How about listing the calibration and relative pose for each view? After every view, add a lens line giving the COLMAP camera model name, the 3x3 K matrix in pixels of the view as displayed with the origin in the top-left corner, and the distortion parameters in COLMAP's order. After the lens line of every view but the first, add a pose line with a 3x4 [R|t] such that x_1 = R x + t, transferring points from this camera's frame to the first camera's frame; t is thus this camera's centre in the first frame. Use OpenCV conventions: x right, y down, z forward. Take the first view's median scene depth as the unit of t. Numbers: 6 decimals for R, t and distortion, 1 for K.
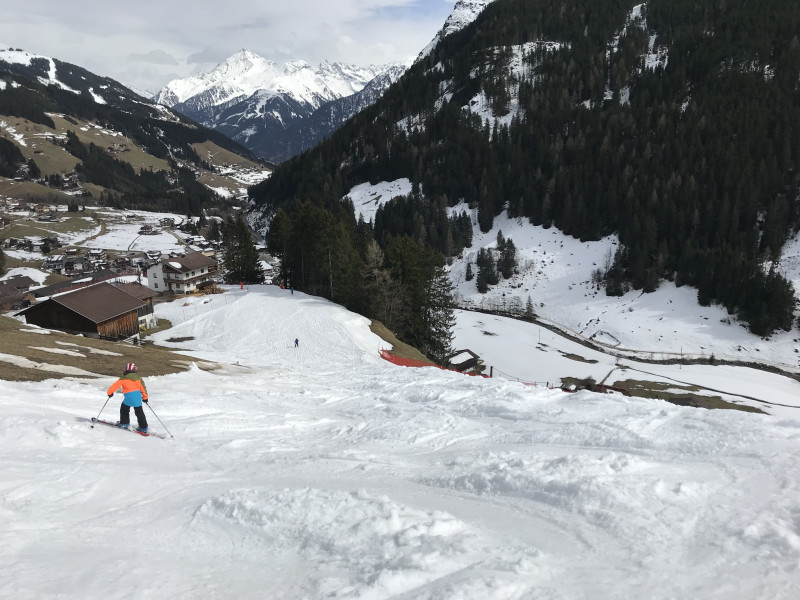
lens RADIAL K [[641.8, 0, 399.3], [0, 641.8, 287.6], [0, 0, 1]] dist [0.008113, -0.010204]
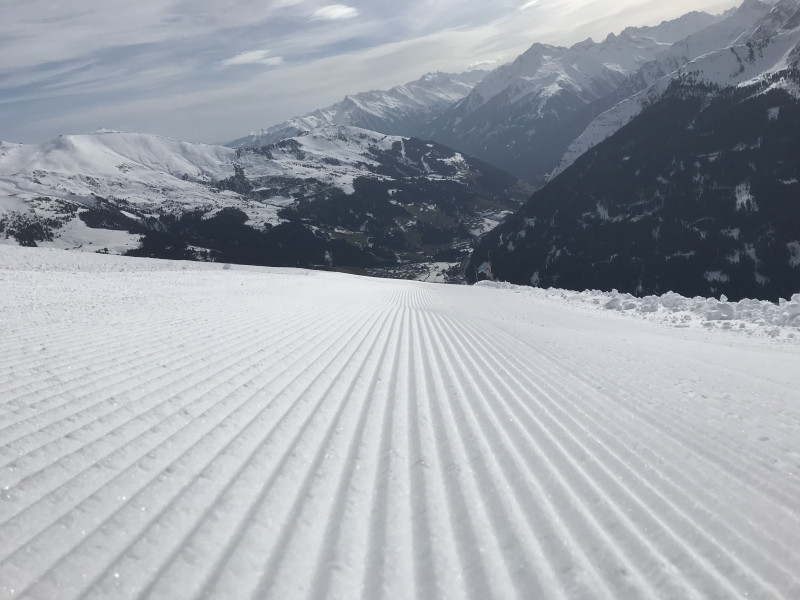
lens RADIAL K [[641.8, 0, 399.3], [0, 641.8, 287.6], [0, 0, 1]] dist [0.008113, -0.010204]
pose [[0.881184, -0.008360, -0.472699, 0.501202], [0.047230, 0.996398, 0.070424, -0.111634], [0.470408, -0.084382, 0.878406, -1.034221]]
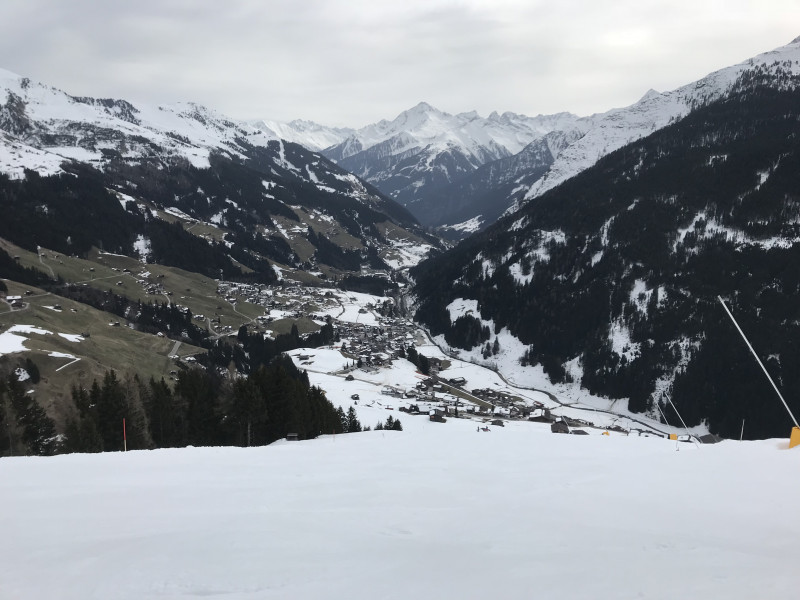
lens RADIAL K [[641.8, 0, 399.3], [0, 641.8, 287.6], [0, 0, 1]] dist [0.008113, -0.010204]
pose [[0.966591, 0.090160, -0.239943, 0.089802], [-0.102049, 0.994070, -0.037569, -0.034506], [0.235133, 0.060800, 0.970060, -0.393823]]
